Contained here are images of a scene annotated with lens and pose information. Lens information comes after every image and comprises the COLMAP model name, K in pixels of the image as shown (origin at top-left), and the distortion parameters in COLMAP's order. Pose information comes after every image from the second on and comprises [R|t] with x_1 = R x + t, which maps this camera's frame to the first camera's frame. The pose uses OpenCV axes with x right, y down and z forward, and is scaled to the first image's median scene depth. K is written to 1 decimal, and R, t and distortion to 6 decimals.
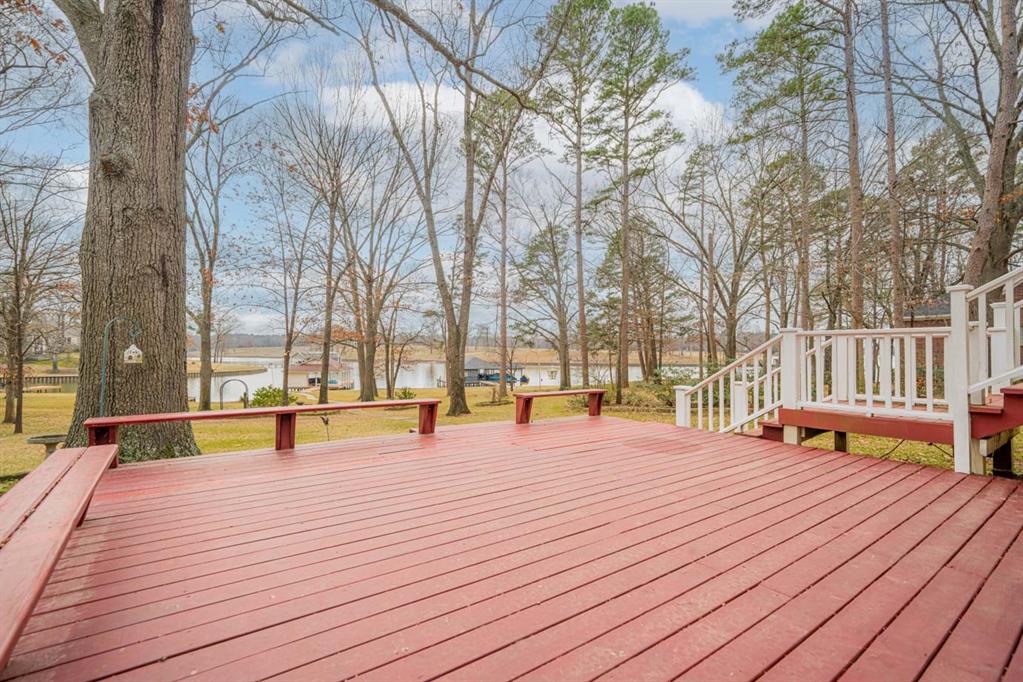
lens RADIAL K [[461.5, 0, 515.5], [0, 461.5, 345.5], [0, 0, 1]] dist [0.000303, 0.000028]
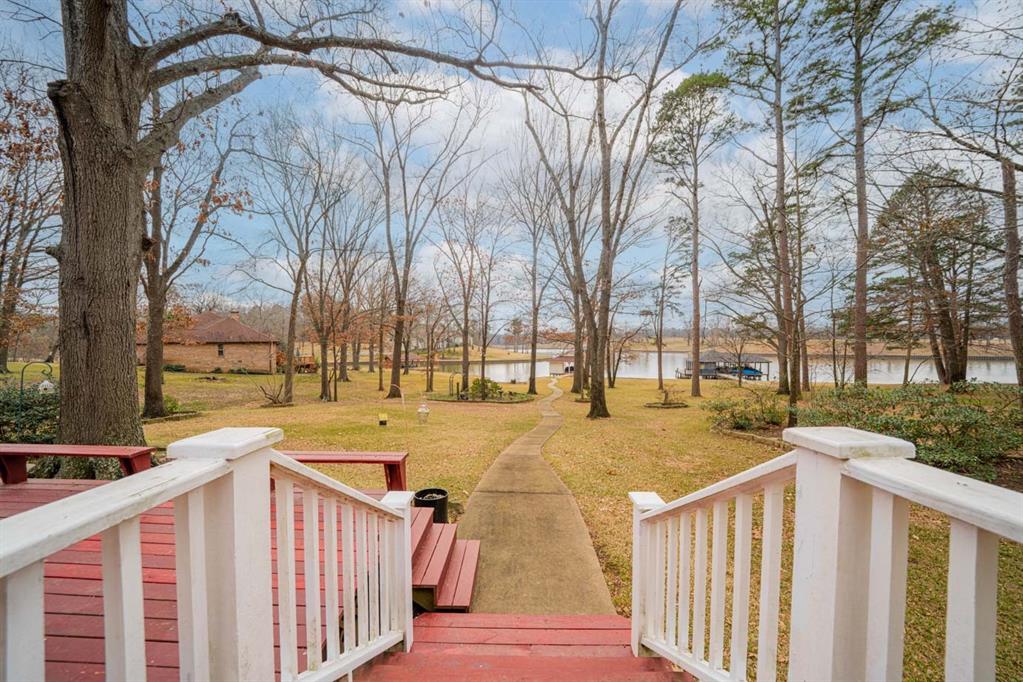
lens RADIAL K [[365.9, 0, 505.5], [0, 365.9, 349.7], [0, 0, 1]] dist [-0.016781, -0.000134]
pose [[0.780362, -0.001000, -0.625327, 0.151853], [0.020486, 0.999503, 0.023967, -0.015040], [0.624992, -0.031513, 0.779994, 0.168419]]
